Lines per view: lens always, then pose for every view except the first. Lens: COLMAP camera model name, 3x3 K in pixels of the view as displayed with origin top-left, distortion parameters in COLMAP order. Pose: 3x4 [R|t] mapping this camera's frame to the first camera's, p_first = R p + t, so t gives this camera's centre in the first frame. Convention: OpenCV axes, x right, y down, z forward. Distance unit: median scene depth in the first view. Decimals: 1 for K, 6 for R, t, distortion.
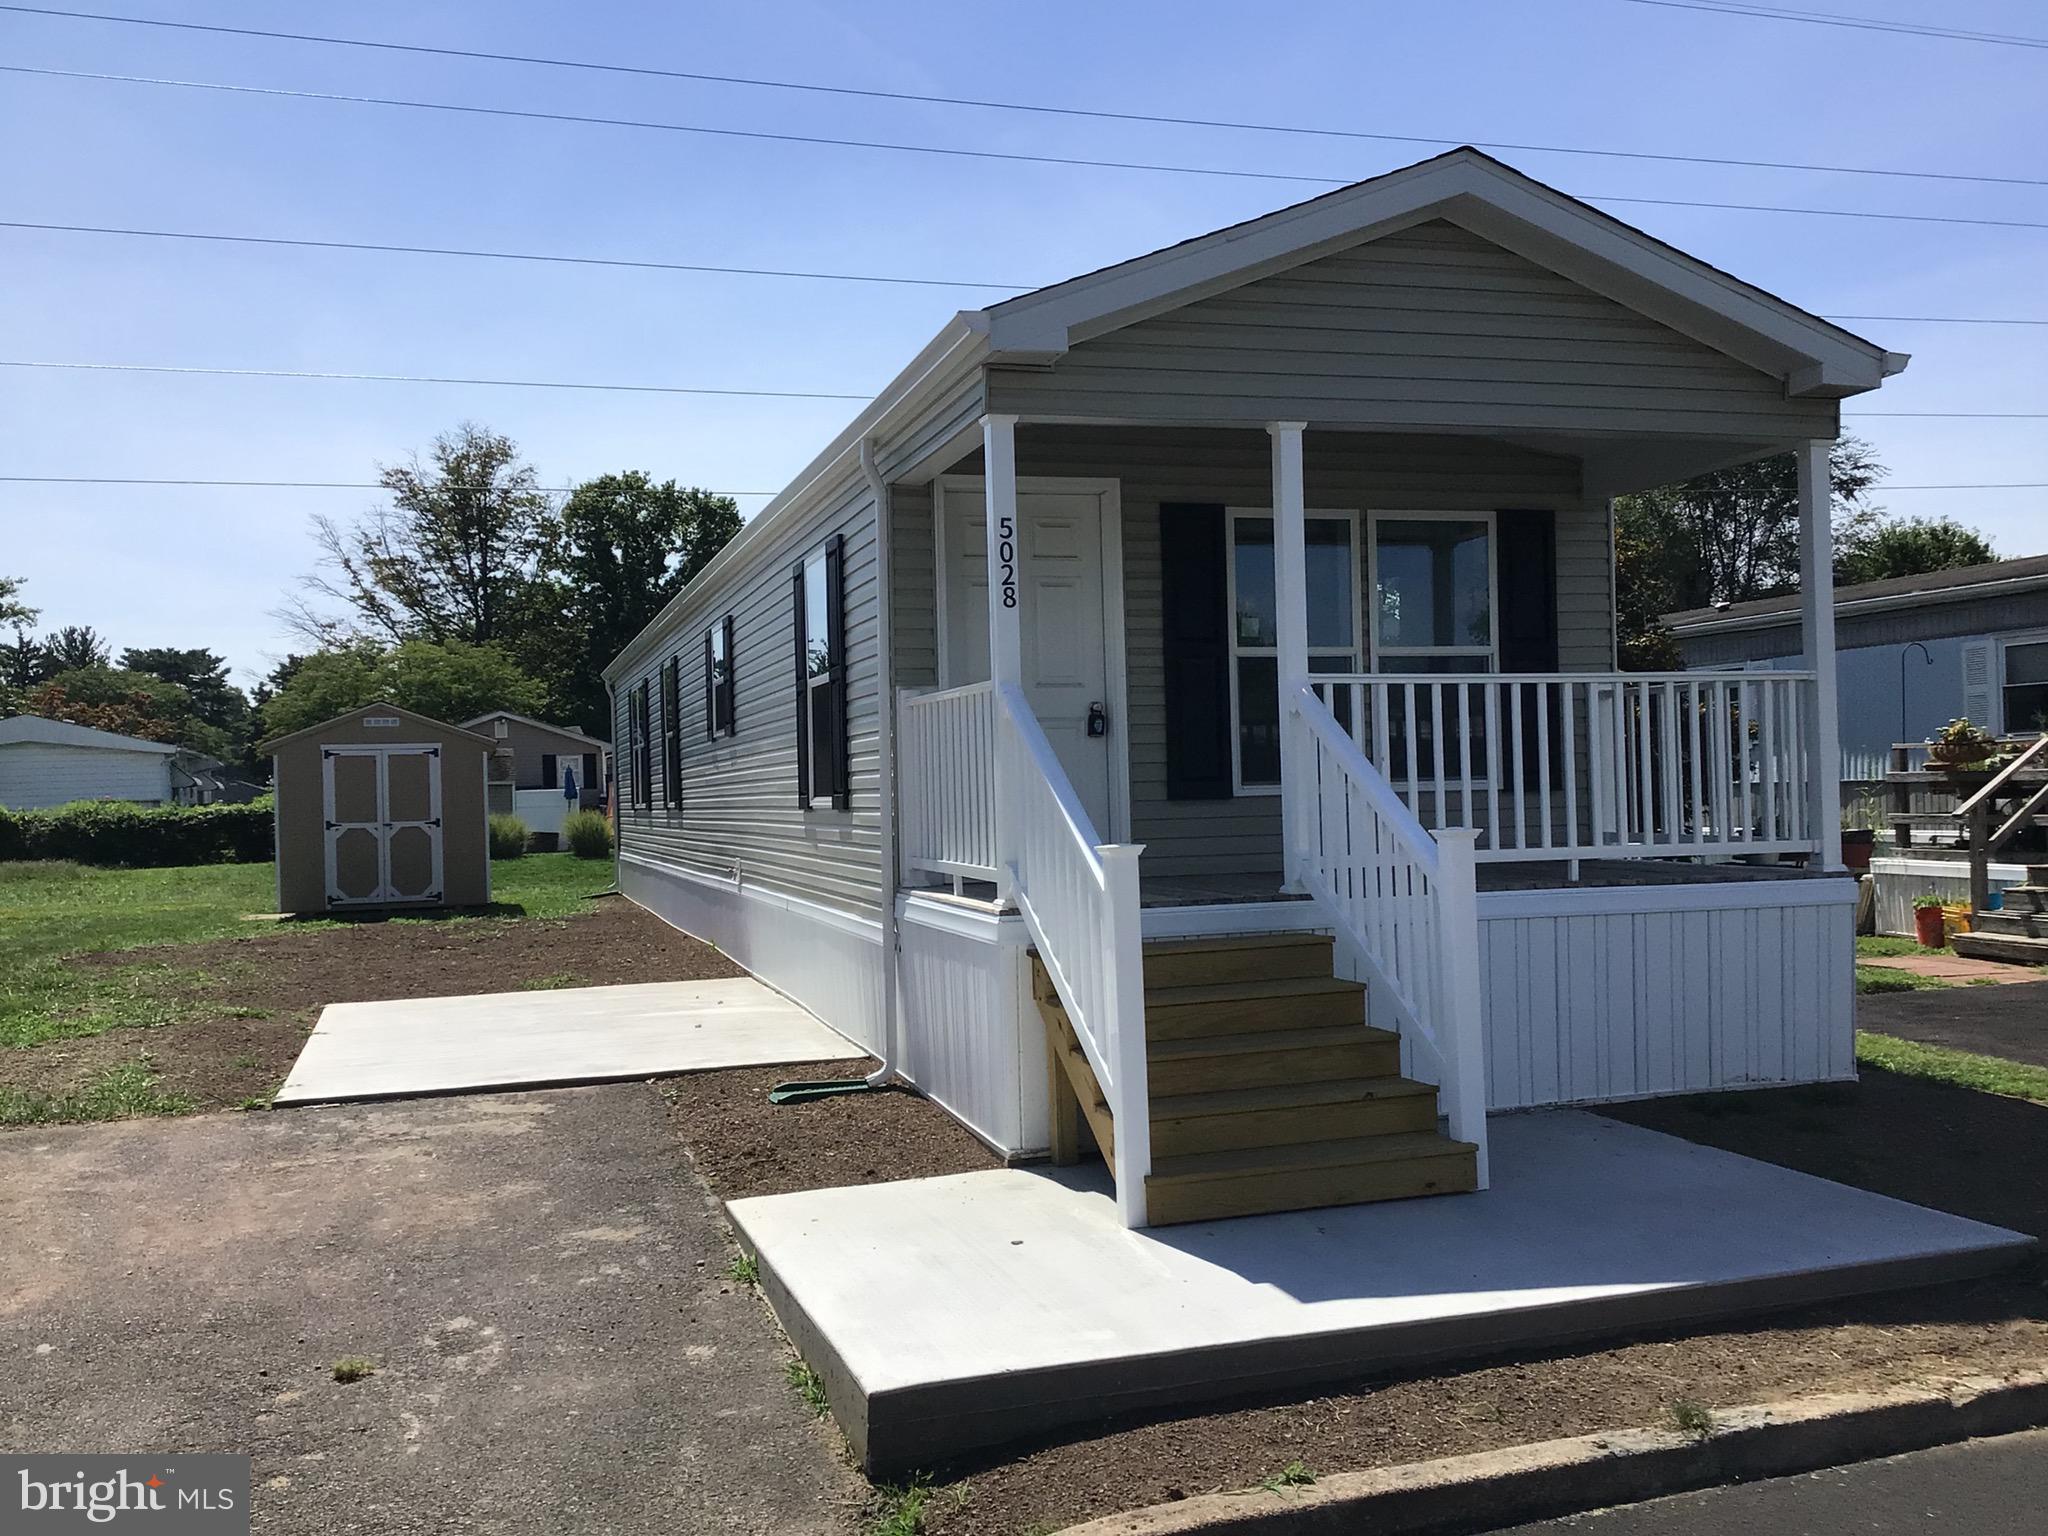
lens RADIAL K [[1842.8, 0, 1061.7], [0, 1842.8, 763.2], [0, 0, 1]] dist [0.100672, -0.143719]
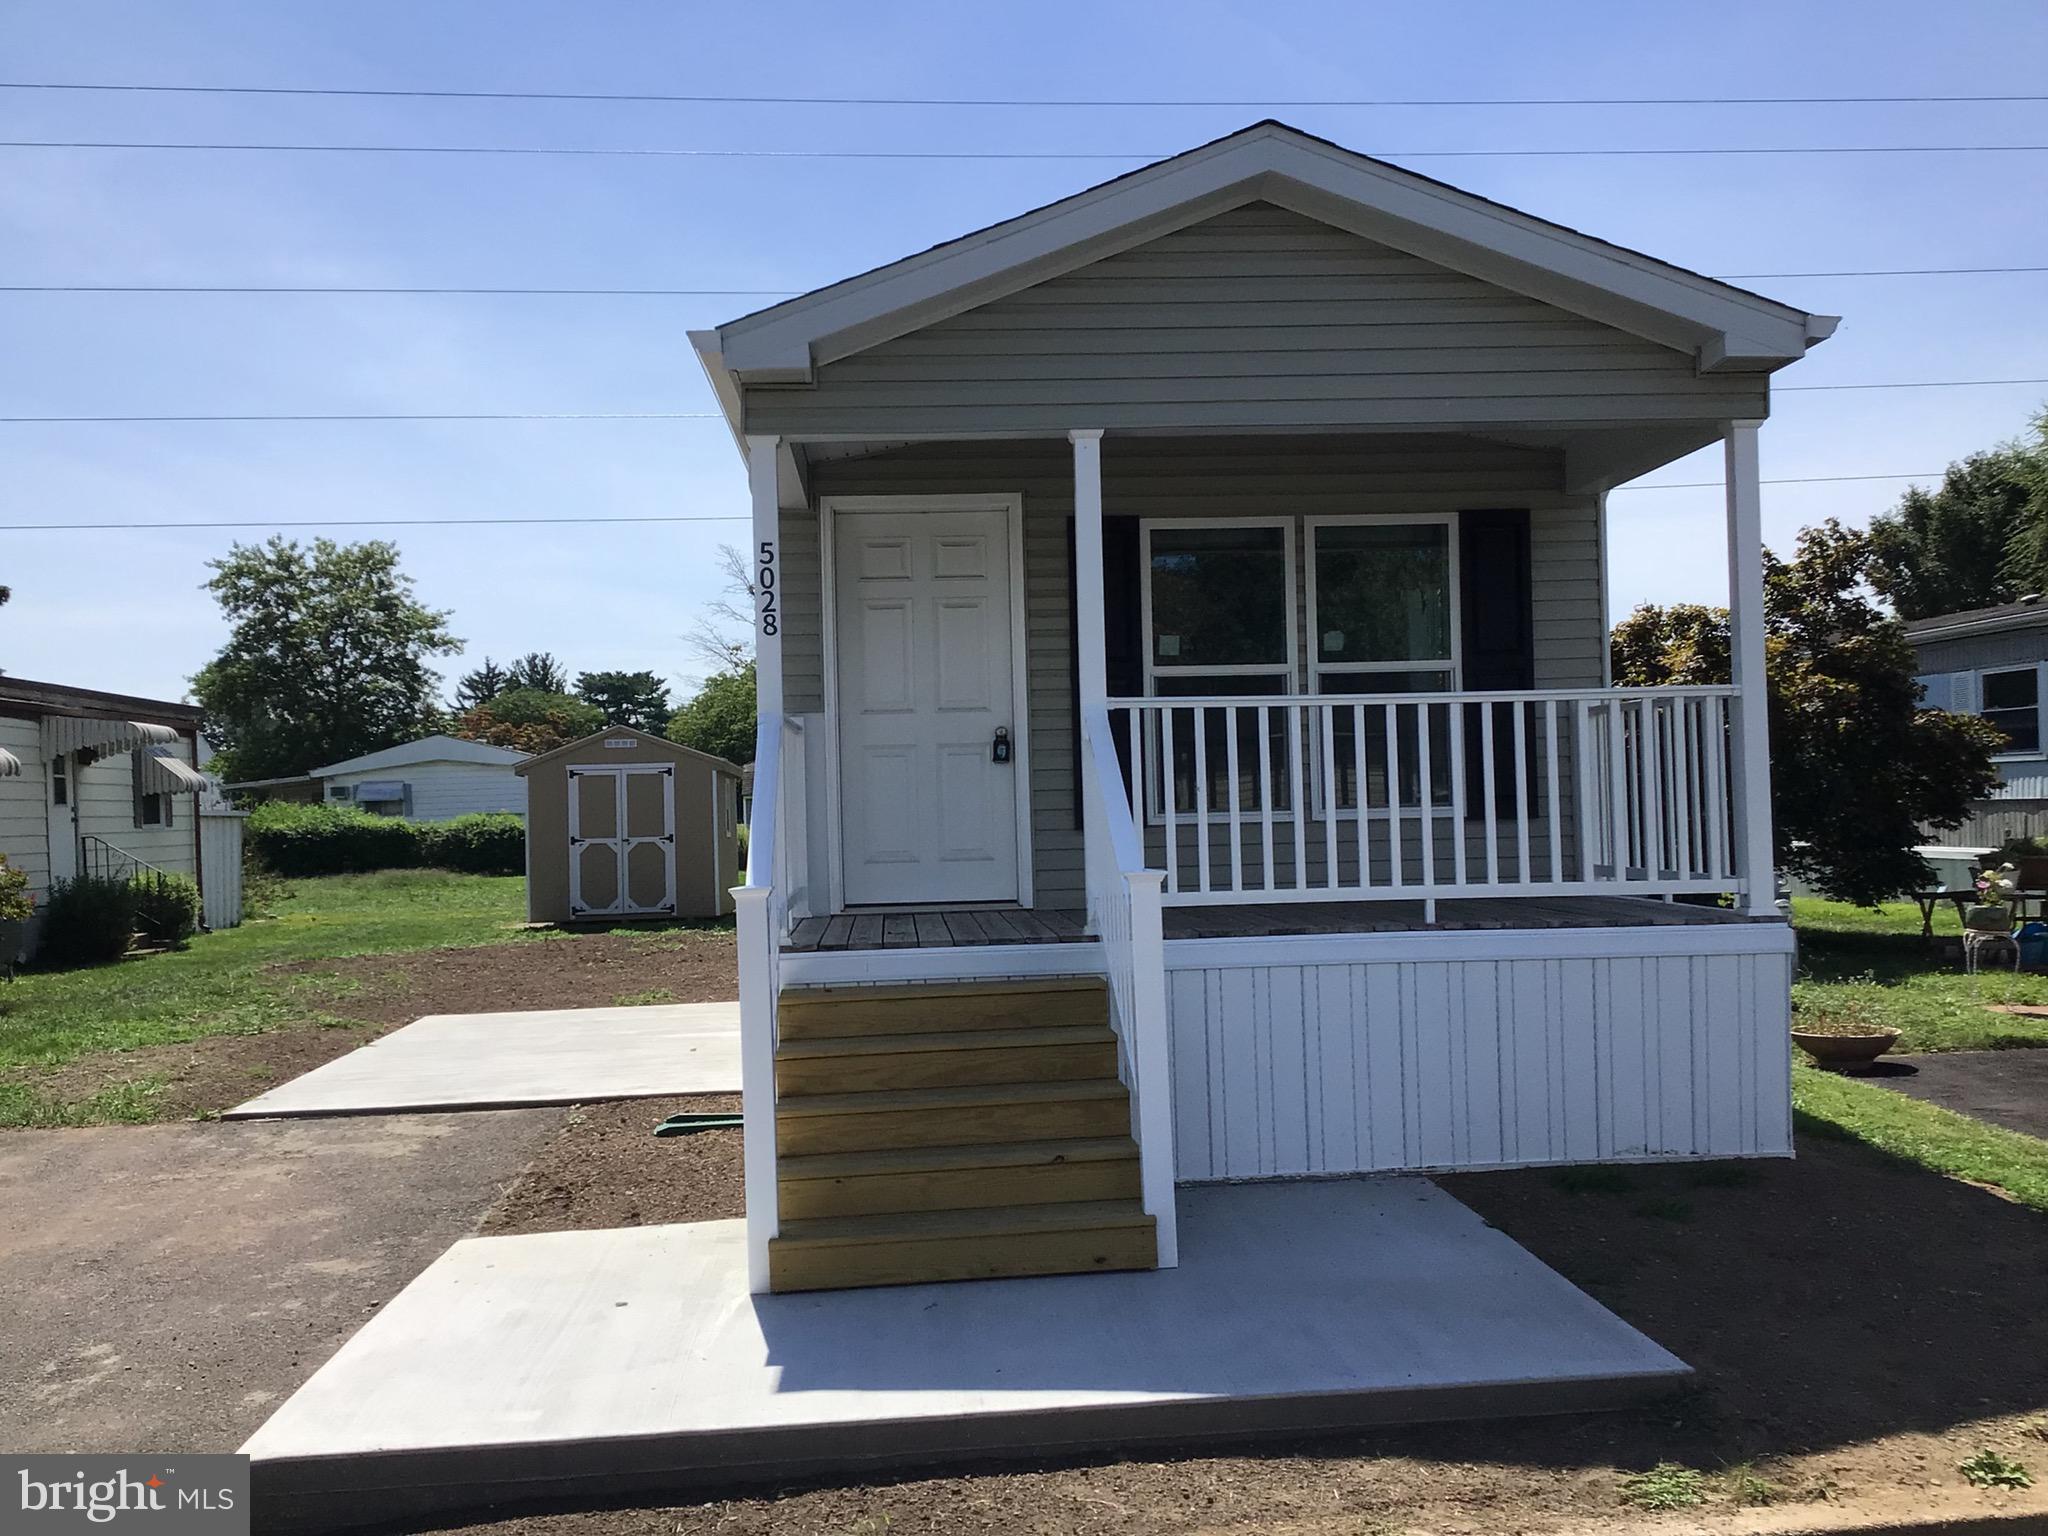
lens RADIAL K [[1842.8, 0, 1051.4], [0, 1842.8, 763.9], [0, 0, 1]] dist [0.100672, -0.143719]
pose [[0.973848, -0.005990, -0.227120, 0.297168], [0.004923, 0.999974, -0.005264, -0.009866], [0.227145, 0.004009, 0.973853, 0.081134]]
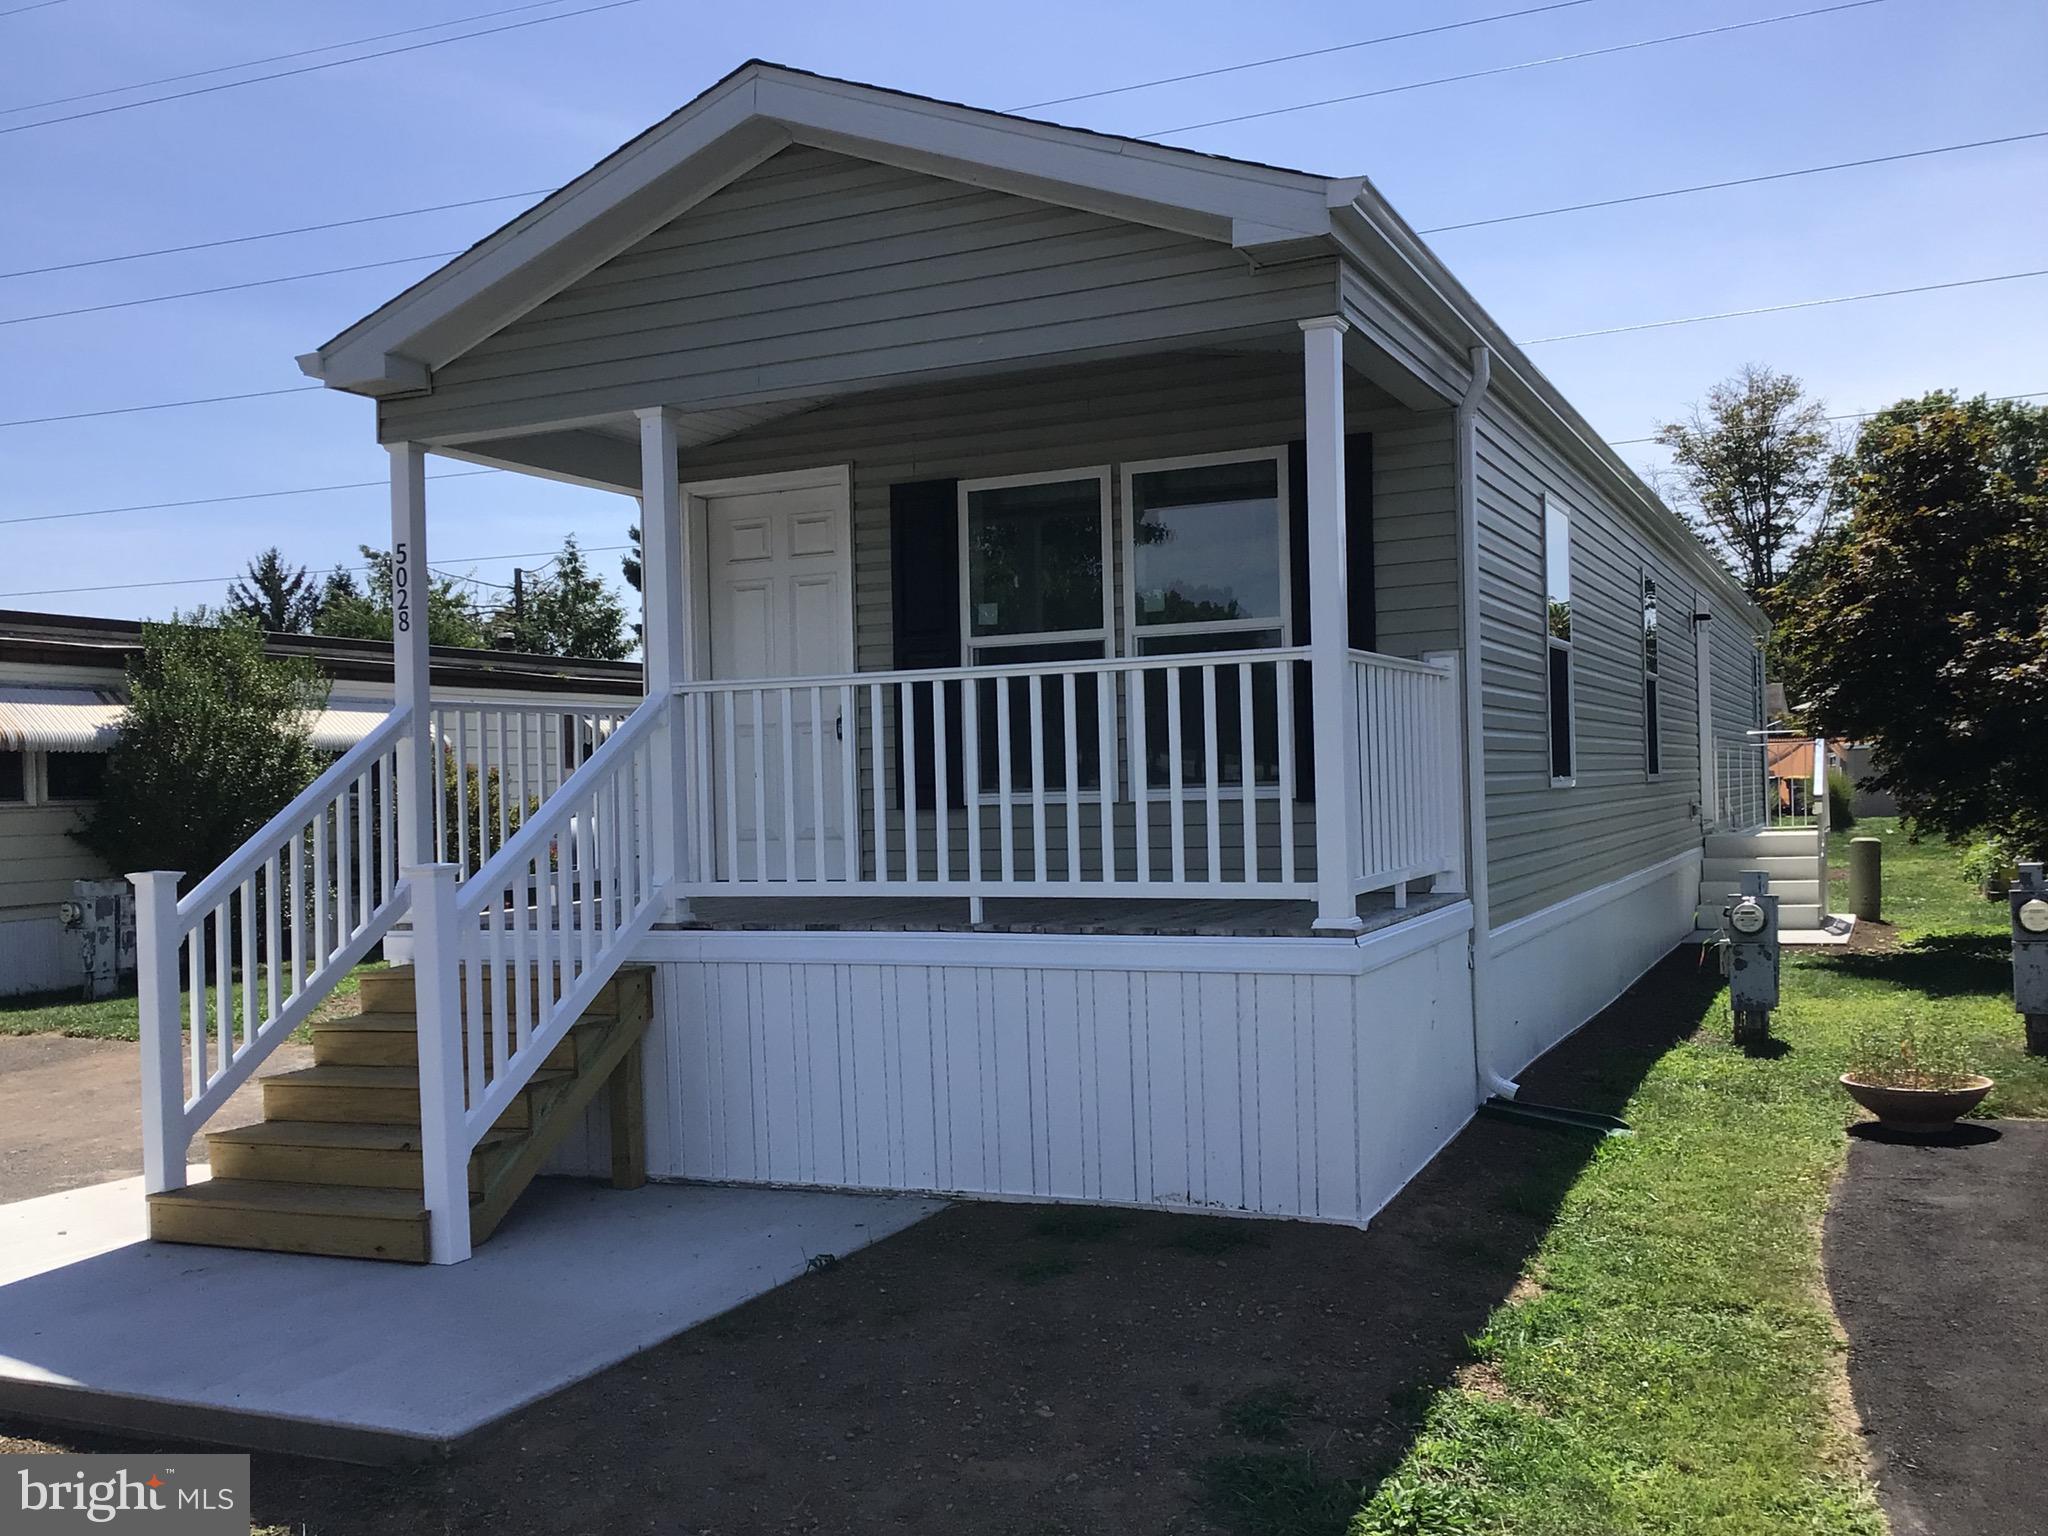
lens RADIAL K [[1842.8, 0, 1037.3], [0, 1842.8, 767.5], [0, 0, 1]] dist [0.100672, -0.143719]
pose [[0.737150, -0.000611, -0.675729, 0.829308], [0.019002, 0.999623, 0.019826, -0.019818], [0.675462, -0.027455, 0.736883, 0.418838]]
